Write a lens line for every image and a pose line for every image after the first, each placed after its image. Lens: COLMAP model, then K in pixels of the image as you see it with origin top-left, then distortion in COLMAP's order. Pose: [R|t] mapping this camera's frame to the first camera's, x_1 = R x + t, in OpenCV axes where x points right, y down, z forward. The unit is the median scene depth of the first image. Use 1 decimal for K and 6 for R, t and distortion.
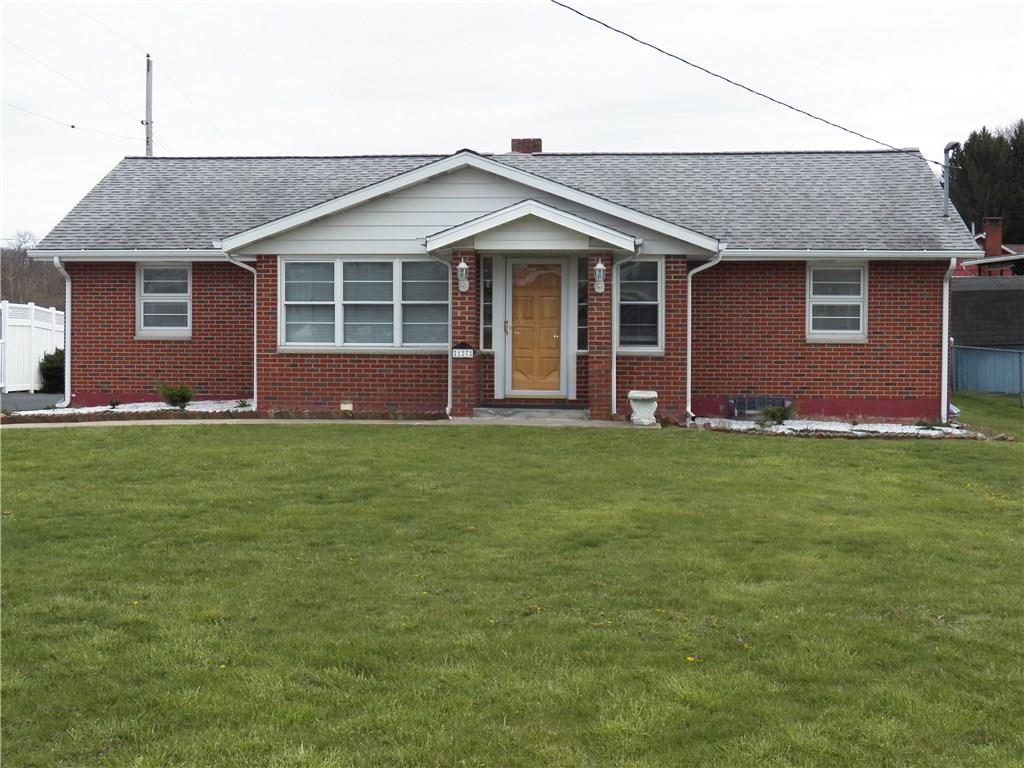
lens RADIAL K [[1368.3, 0, 519.6], [0, 1368.3, 383.3], [0, 0, 1]] dist [-0.091041, 0.098107]
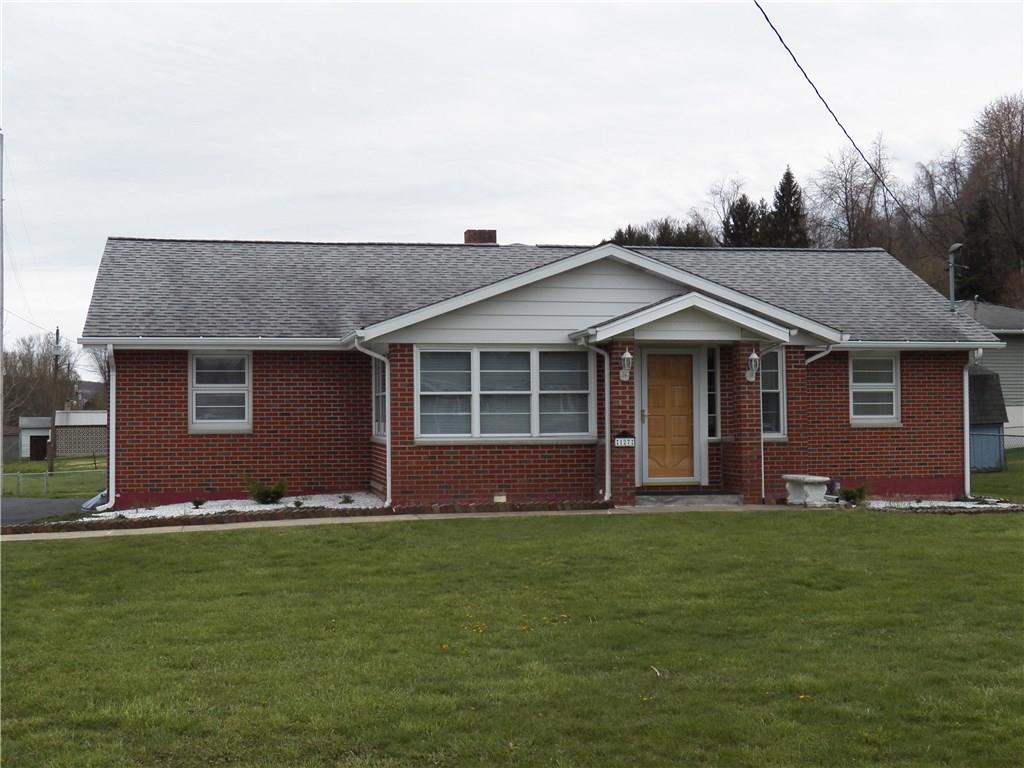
lens RADIAL K [[1368.3, 0, 519.6], [0, 1368.3, 383.3], [0, 0, 1]] dist [-0.091041, 0.098107]
pose [[0.958615, -0.004316, 0.284674, -0.382220], [0.023047, 0.997780, -0.062481, -0.003787], [-0.283772, 0.066456, 0.956586, 0.051942]]
